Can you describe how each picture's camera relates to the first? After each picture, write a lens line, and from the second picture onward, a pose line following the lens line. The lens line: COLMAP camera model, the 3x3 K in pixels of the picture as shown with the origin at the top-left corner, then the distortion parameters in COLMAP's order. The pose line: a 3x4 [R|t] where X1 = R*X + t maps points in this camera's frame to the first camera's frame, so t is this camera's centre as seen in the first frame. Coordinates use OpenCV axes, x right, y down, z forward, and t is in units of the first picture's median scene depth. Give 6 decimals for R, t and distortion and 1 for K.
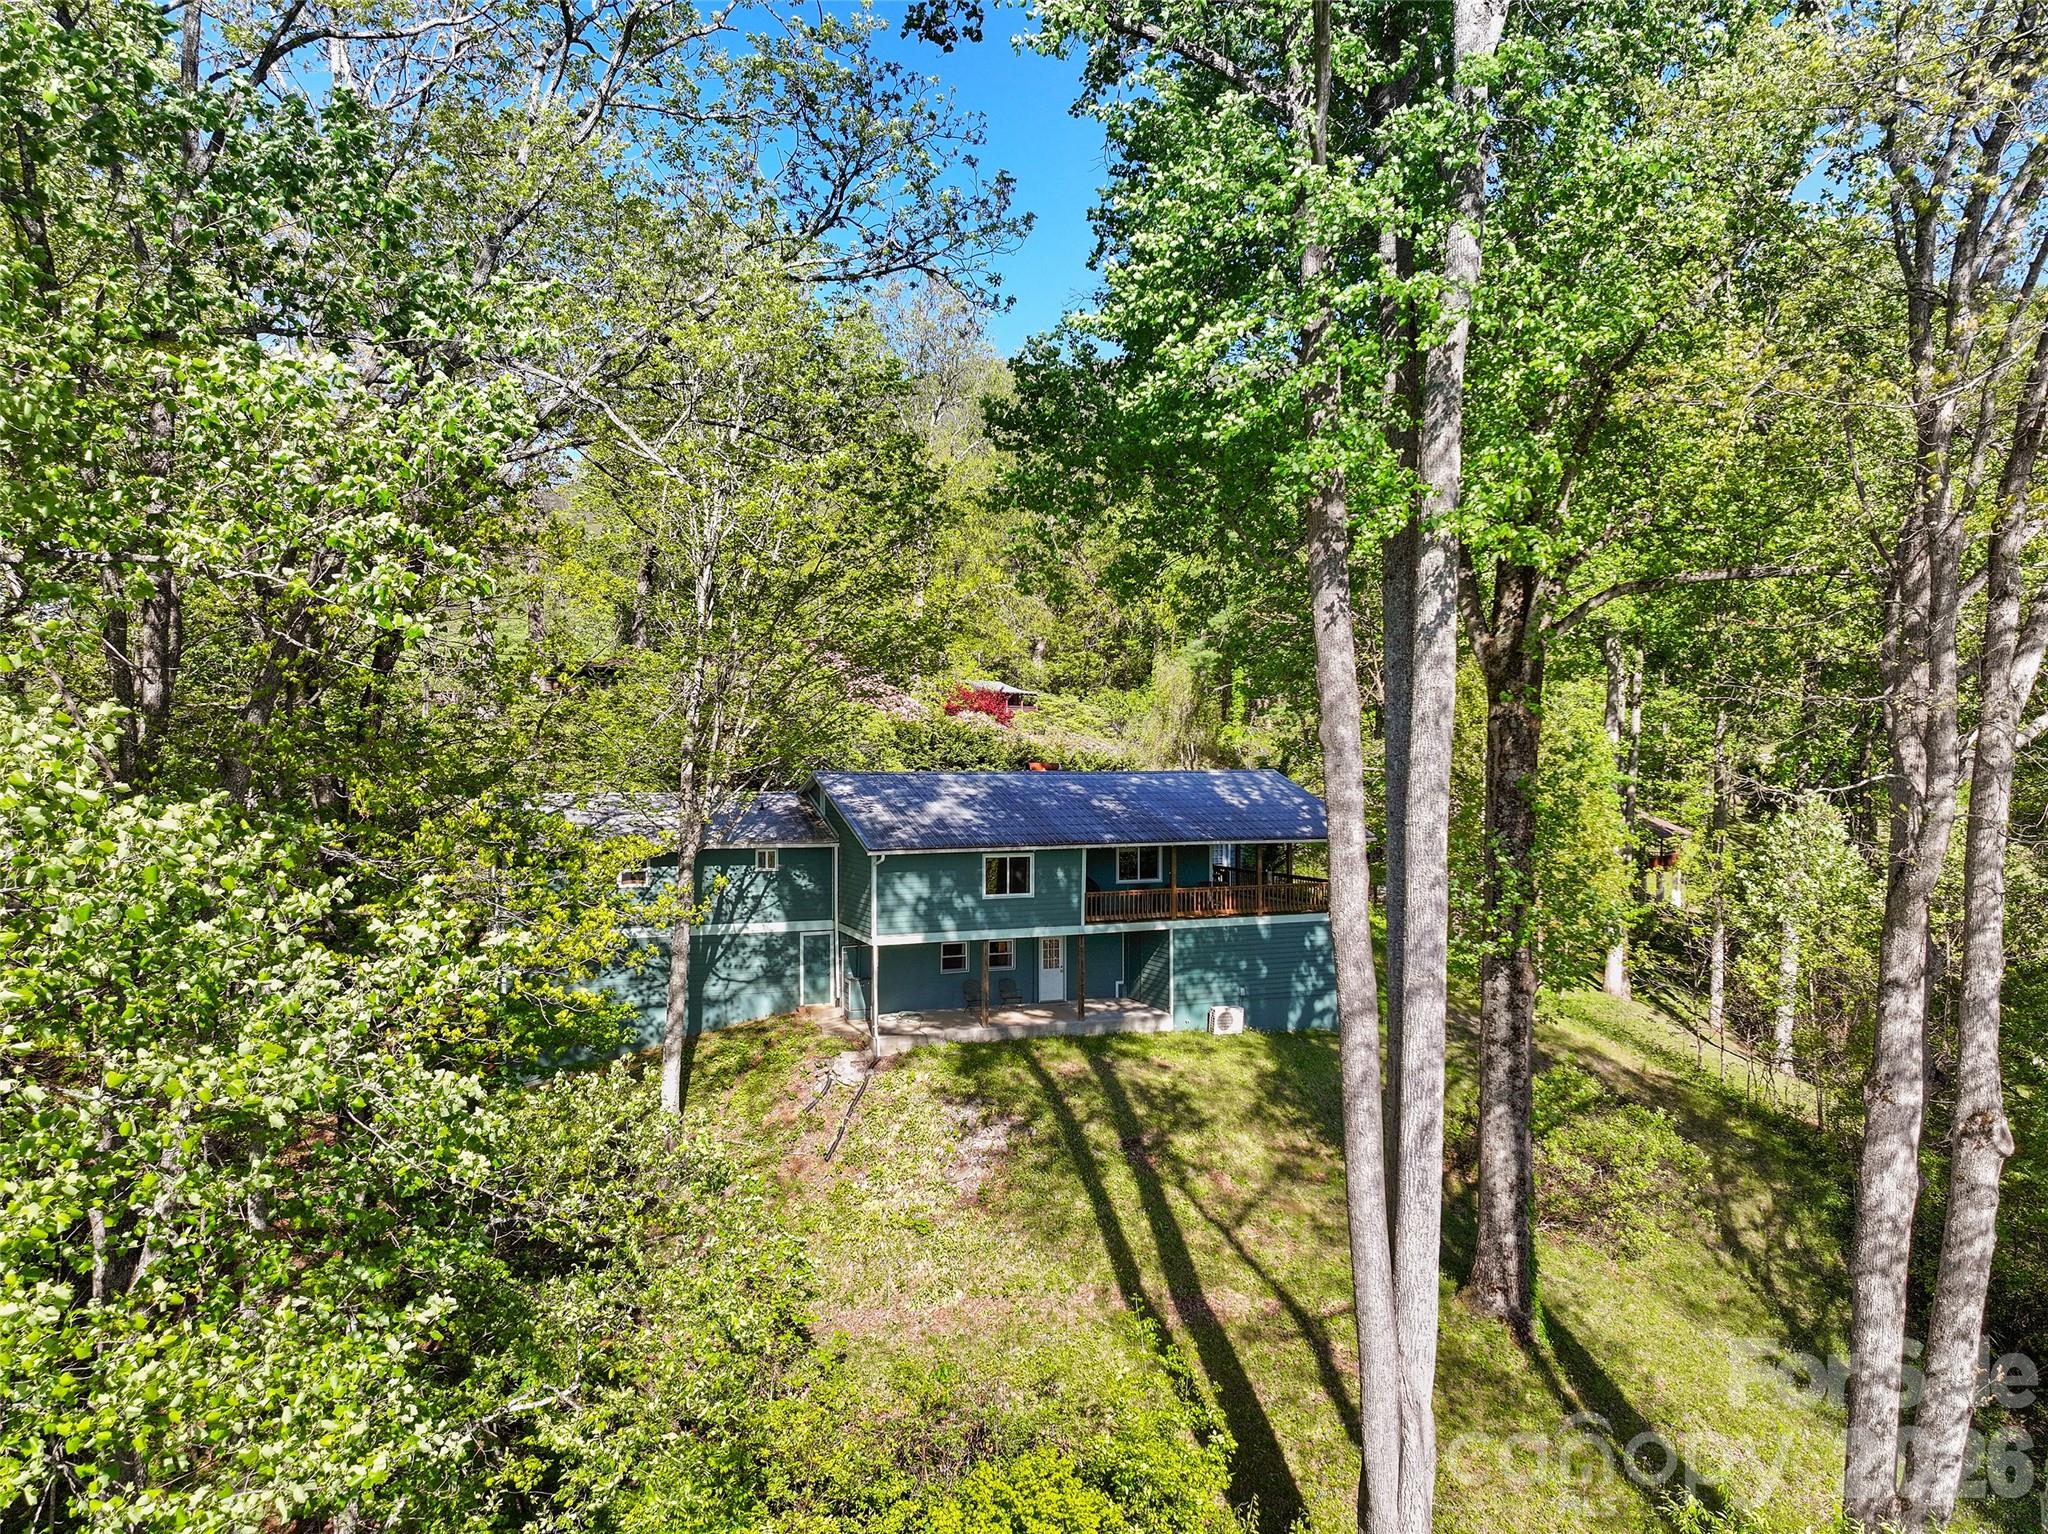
lens RADIAL K [[1658.3, 0, 1024.9], [0, 1658.3, 765.9], [0, 0, 1]] dist [-0.061086, -0.001905]
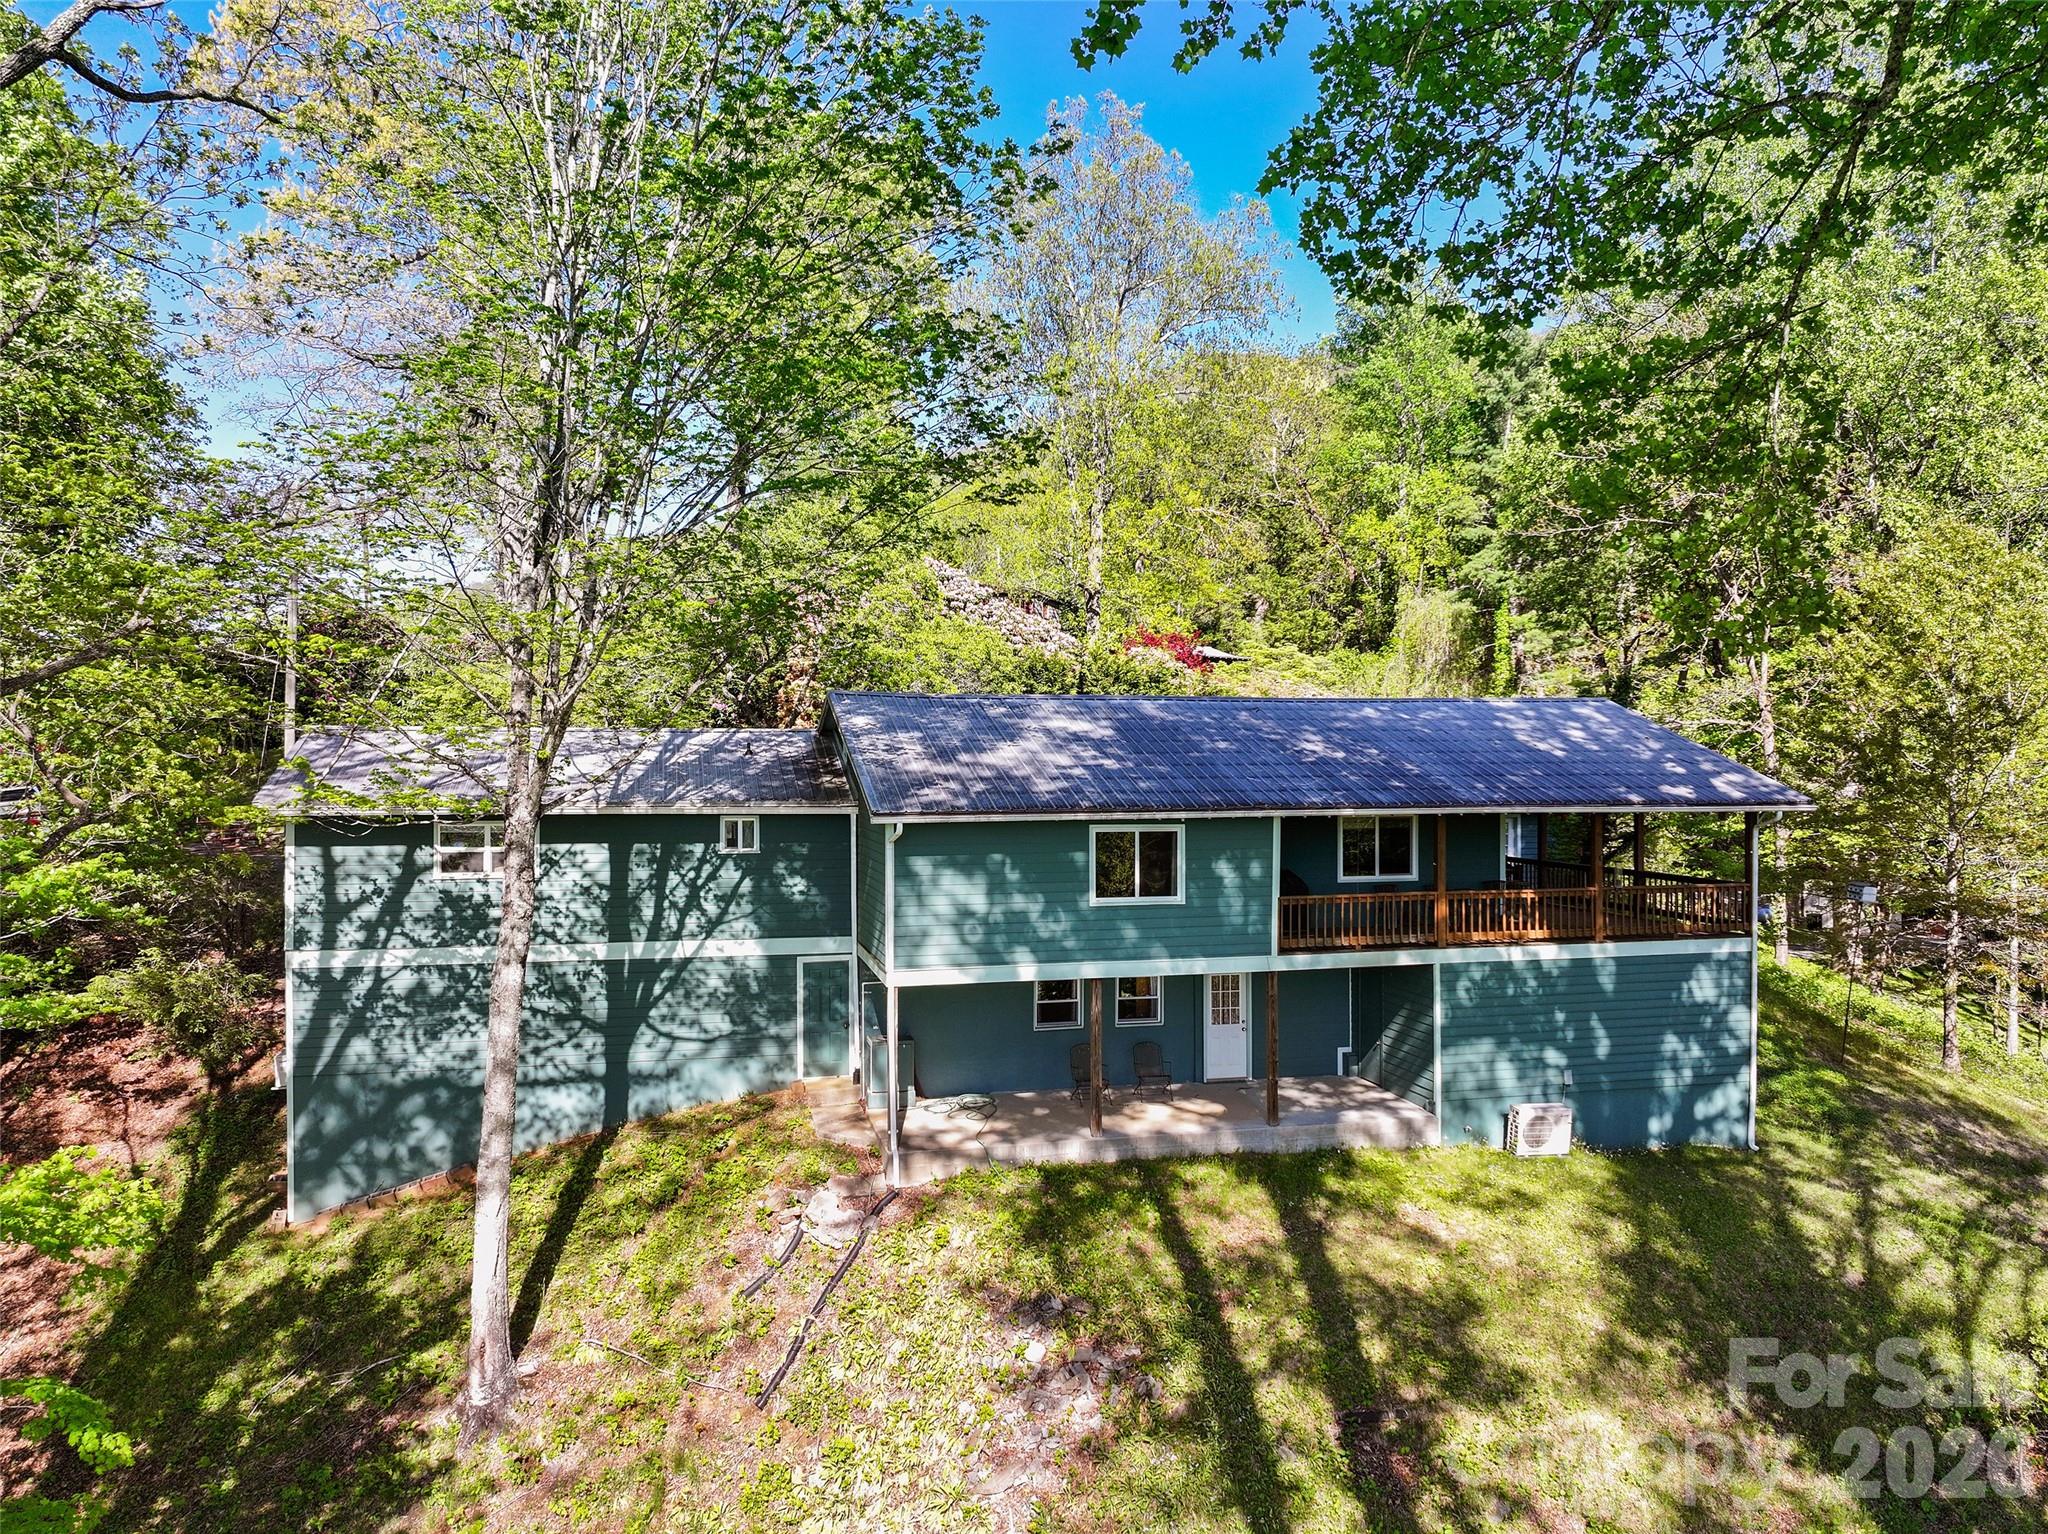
lens RADIAL K [[1658.3, 0, 1024.9], [0, 1658.3, 765.9], [0, 0, 1]] dist [-0.061086, -0.001905]
pose [[0.990072, 0.000803, -0.140560, 0.030370], [-0.000913, 0.999999, -0.000718, 0.033500], [0.140560, 0.000839, 0.990072, 0.444189]]
